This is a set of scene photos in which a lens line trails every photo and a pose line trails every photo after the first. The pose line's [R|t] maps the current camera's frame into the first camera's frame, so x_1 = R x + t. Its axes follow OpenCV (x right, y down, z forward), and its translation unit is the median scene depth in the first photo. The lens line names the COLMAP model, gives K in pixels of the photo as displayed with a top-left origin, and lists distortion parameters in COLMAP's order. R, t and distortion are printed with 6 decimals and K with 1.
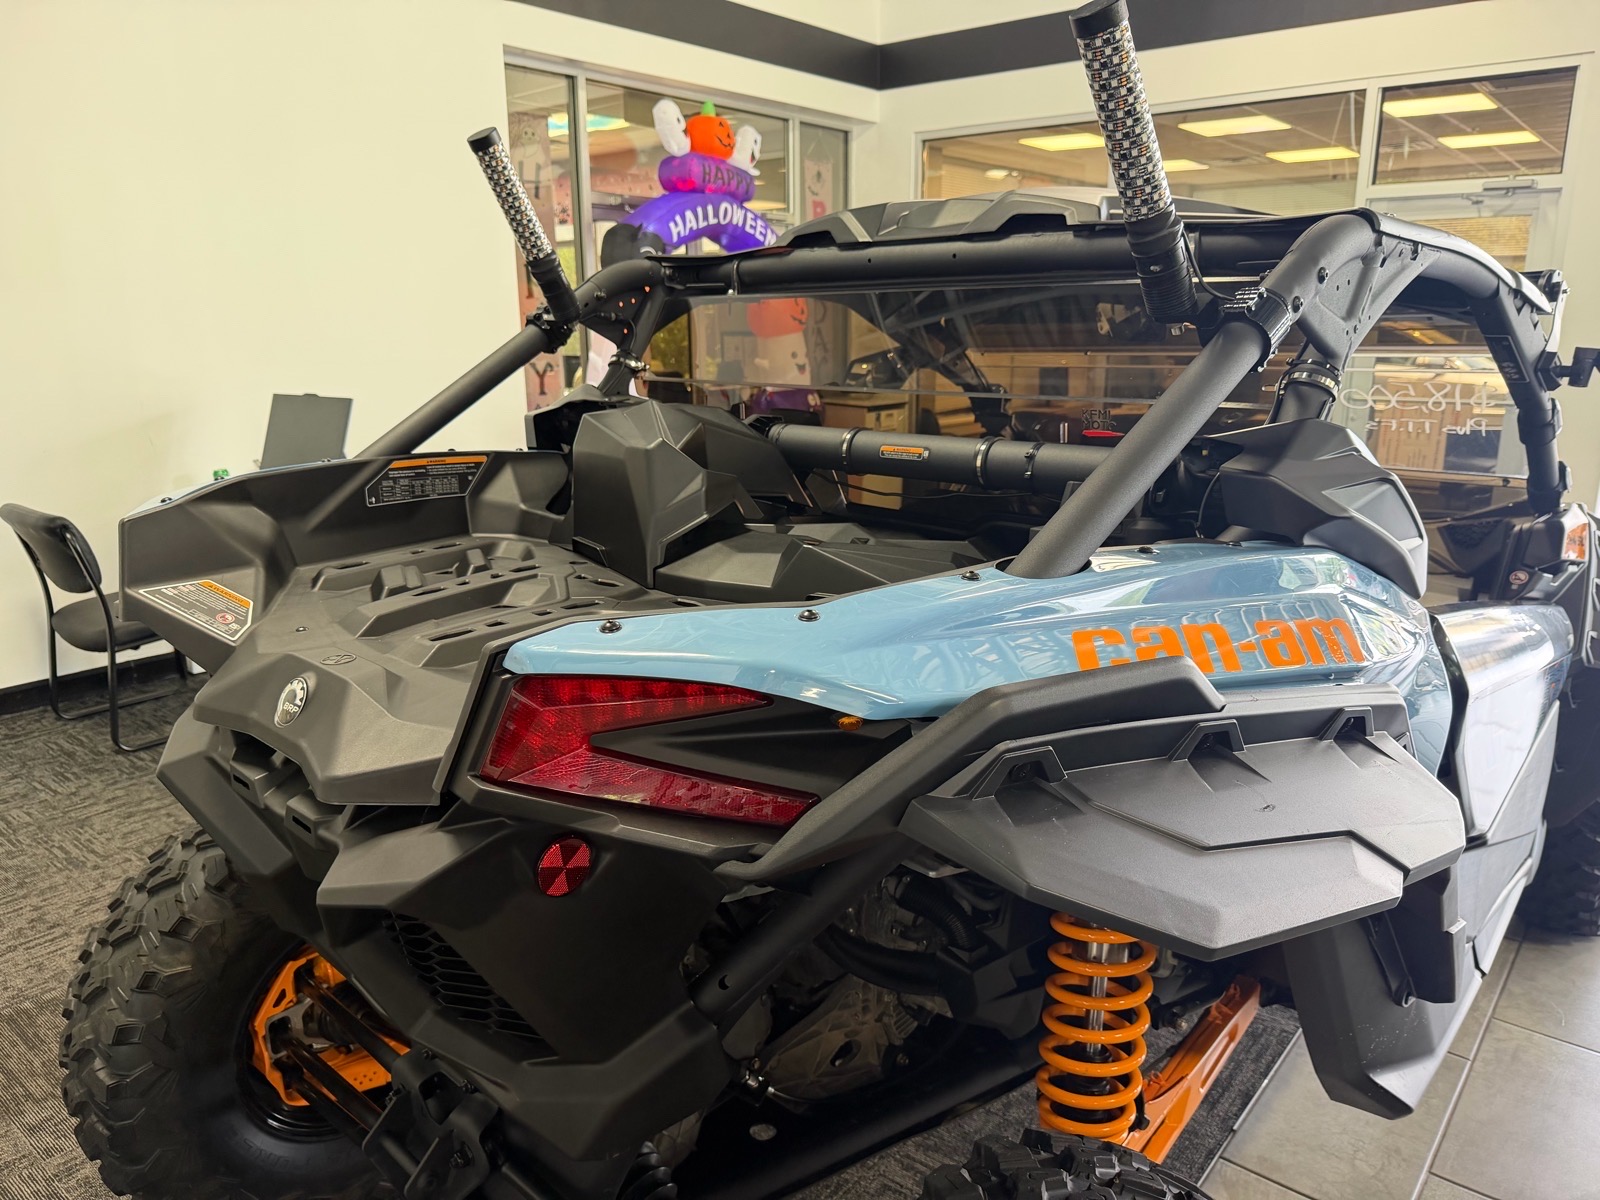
lens RADIAL K [[1153.6, 0, 791.4], [0, 1153.6, 618.8], [0, 0, 1]] dist [-0.007697, -0.008695]
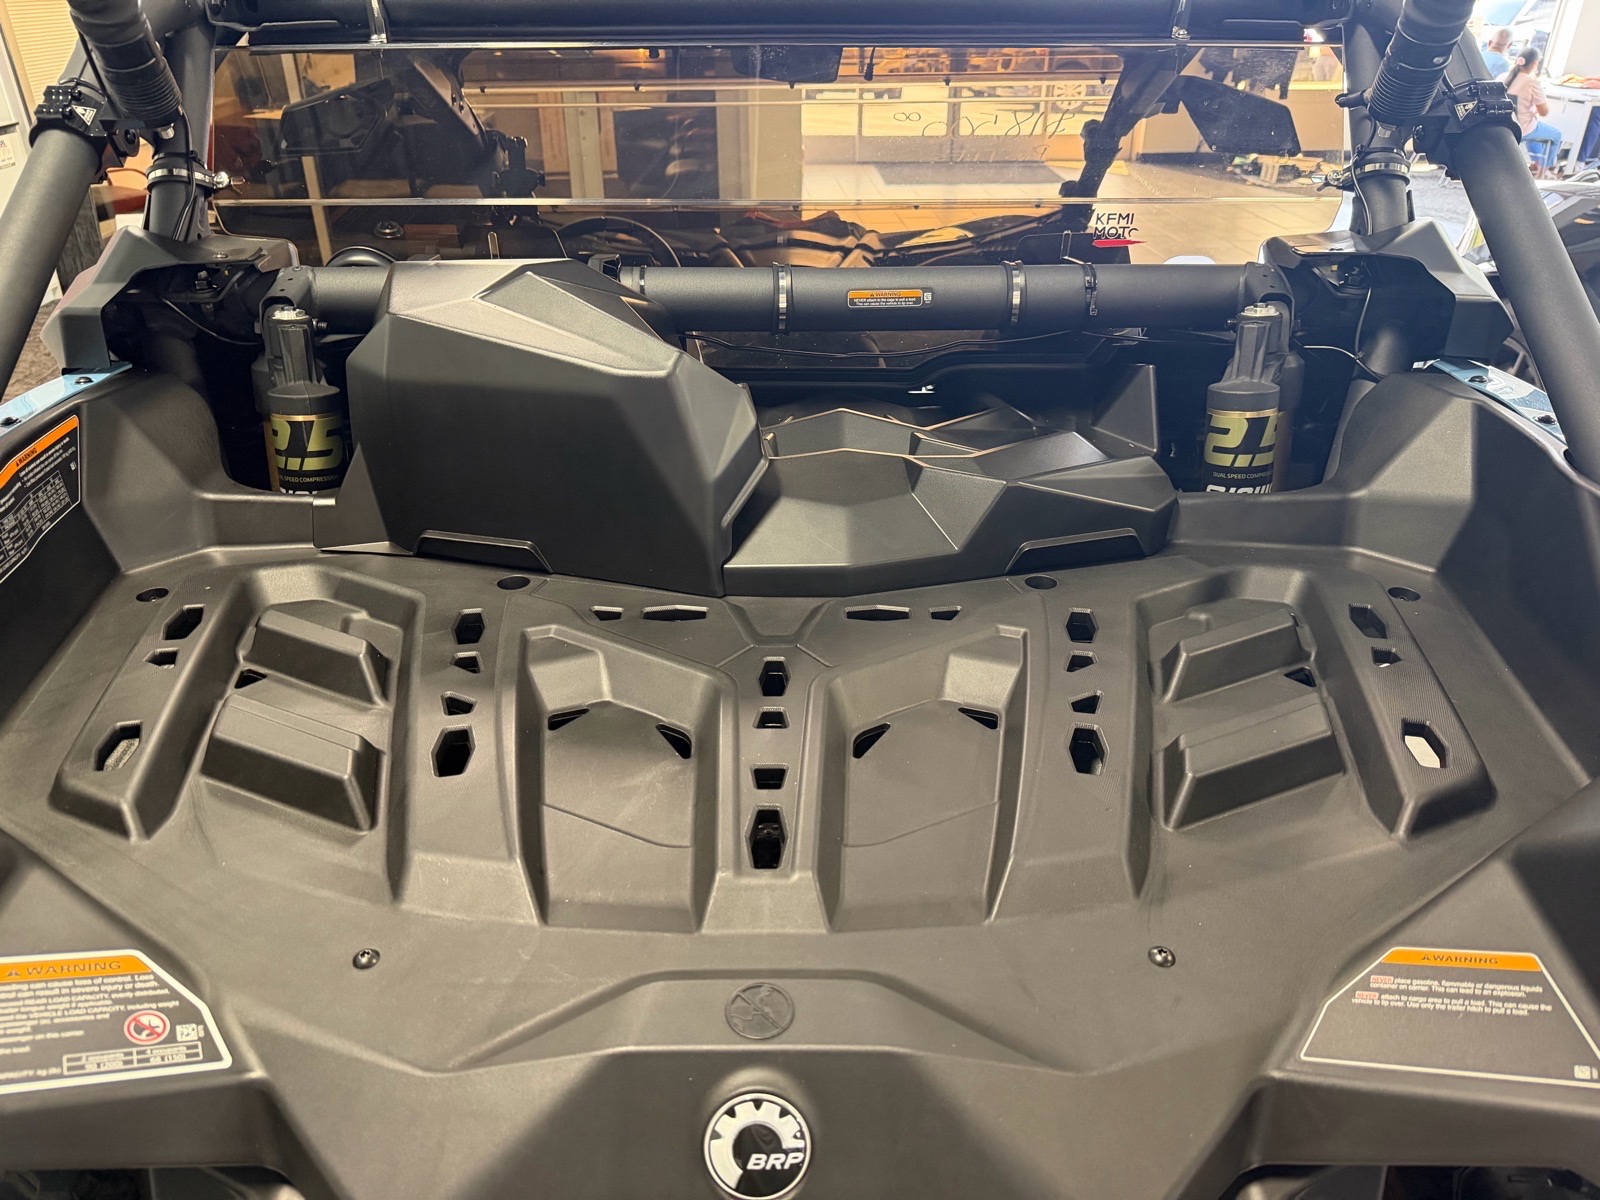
lens RADIAL K [[1153.6, 0, 791.4], [0, 1153.6, 618.8], [0, 0, 1]] dist [-0.007697, -0.008695]
pose [[0.728679, -0.329543, 0.600357, -0.234256], [0.167508, 0.935753, 0.310335, -0.099352], [-0.664055, -0.125570, 0.737064, 0.250556]]
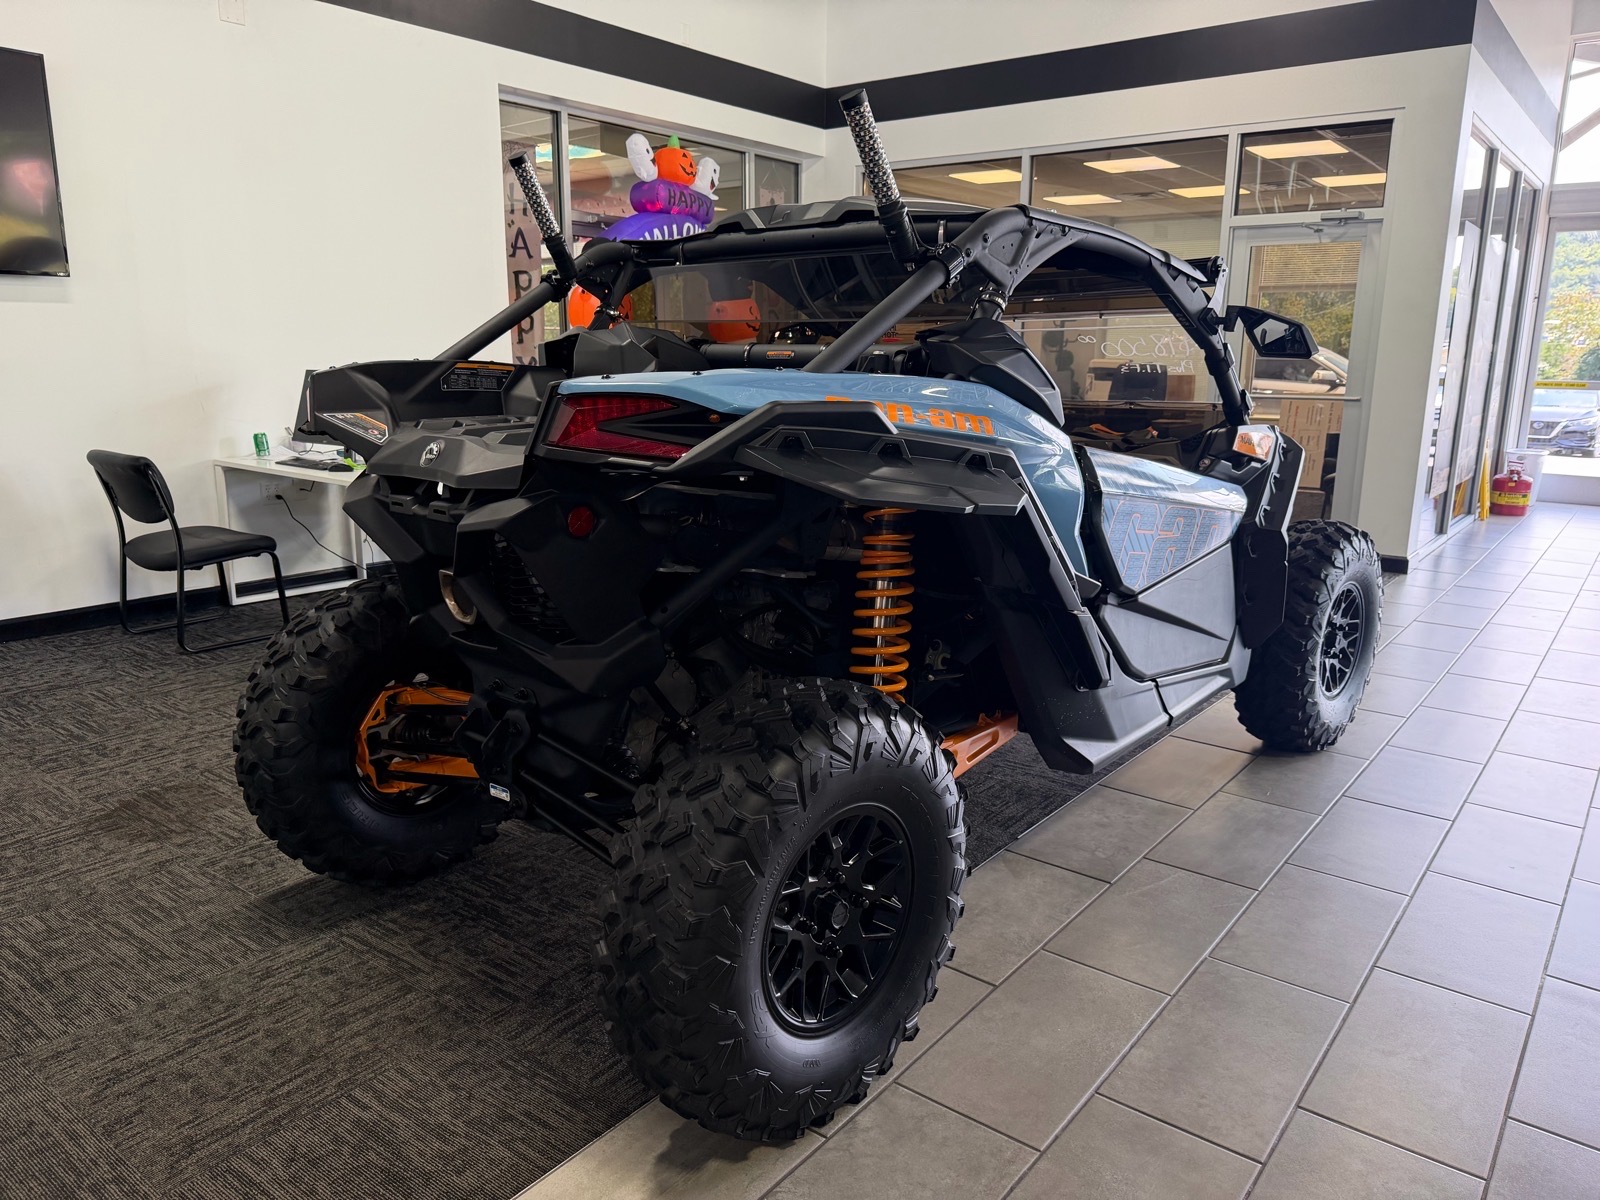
lens RADIAL K [[1137.3, 0, 799.0], [0, 1137.3, 619.0], [0, 0, 1]] dist [0.002039, -0.008637]
pose [[0.999389, 0.005081, 0.034575, 0.037175], [-0.004350, 0.999766, -0.021185, 0.137612], [-0.034674, 0.021021, 0.999178, -0.312904]]
